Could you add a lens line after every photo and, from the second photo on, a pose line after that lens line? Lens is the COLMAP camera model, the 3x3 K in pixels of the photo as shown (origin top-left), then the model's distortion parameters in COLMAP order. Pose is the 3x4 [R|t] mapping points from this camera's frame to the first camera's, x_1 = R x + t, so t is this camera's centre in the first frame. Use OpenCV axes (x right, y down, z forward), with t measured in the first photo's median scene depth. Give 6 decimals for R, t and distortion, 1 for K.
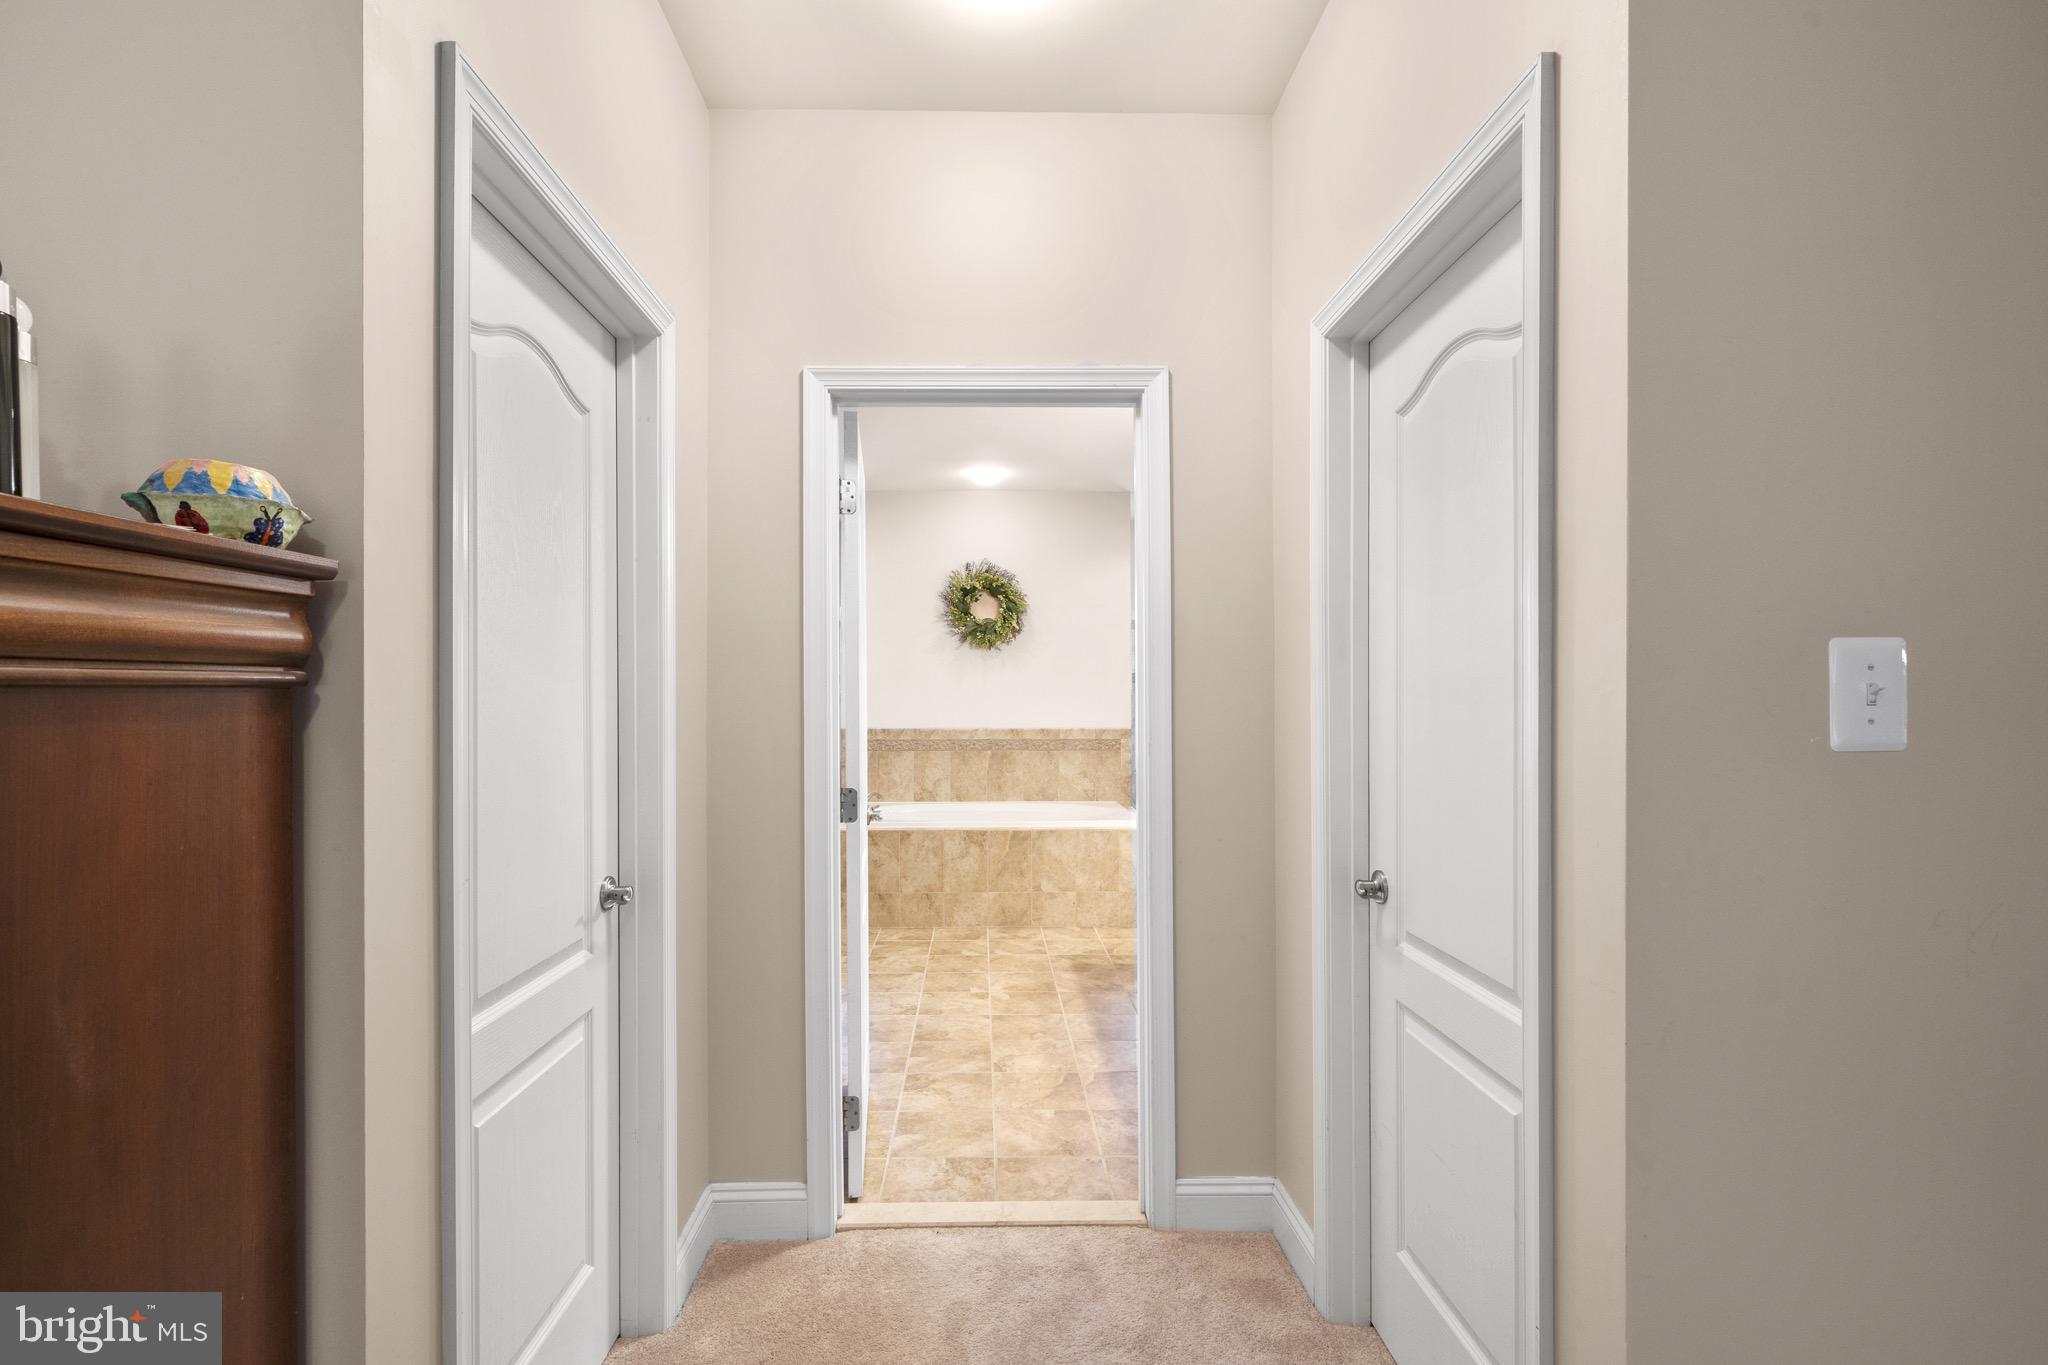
lens RADIAL K [[892.1, 0, 1024.0], [0, 892.1, 682.5], [0, 0, 1]] dist [0.000027, -0.000001]
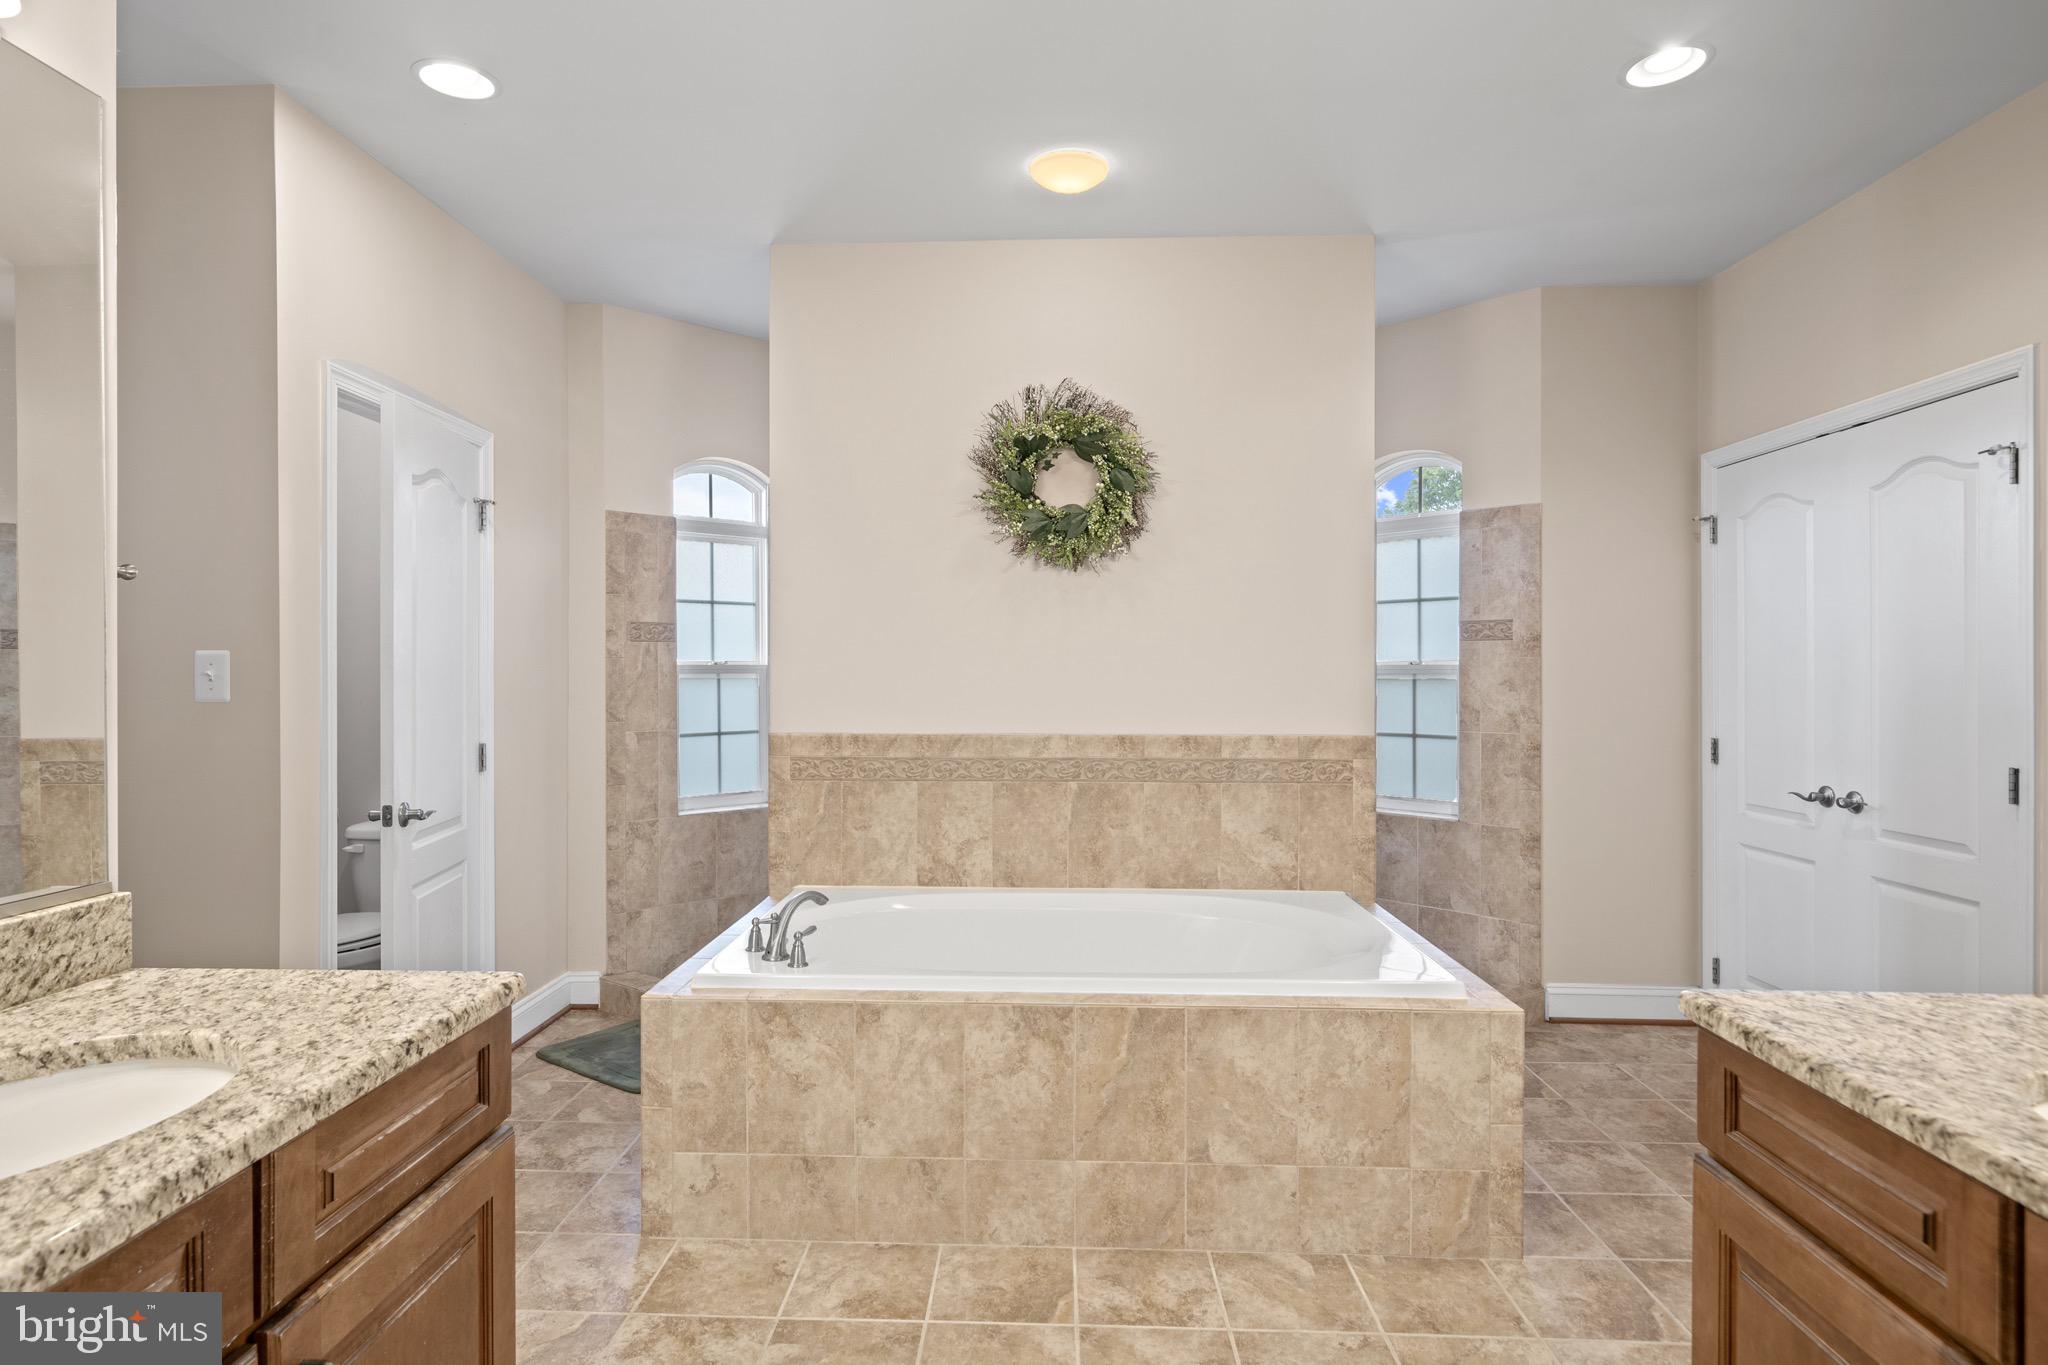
lens RADIAL K [[1063.5, 0, 1024.0], [0, 1063.5, 682.5], [0, 0, 1]] dist [0.000079, 0.000013]
pose [[0.997090, 0.003943, -0.076131, -0.022561], [-0.001817, 0.999607, 0.027976, 0.007325], [0.076211, -0.027756, 0.996705, 0.434242]]
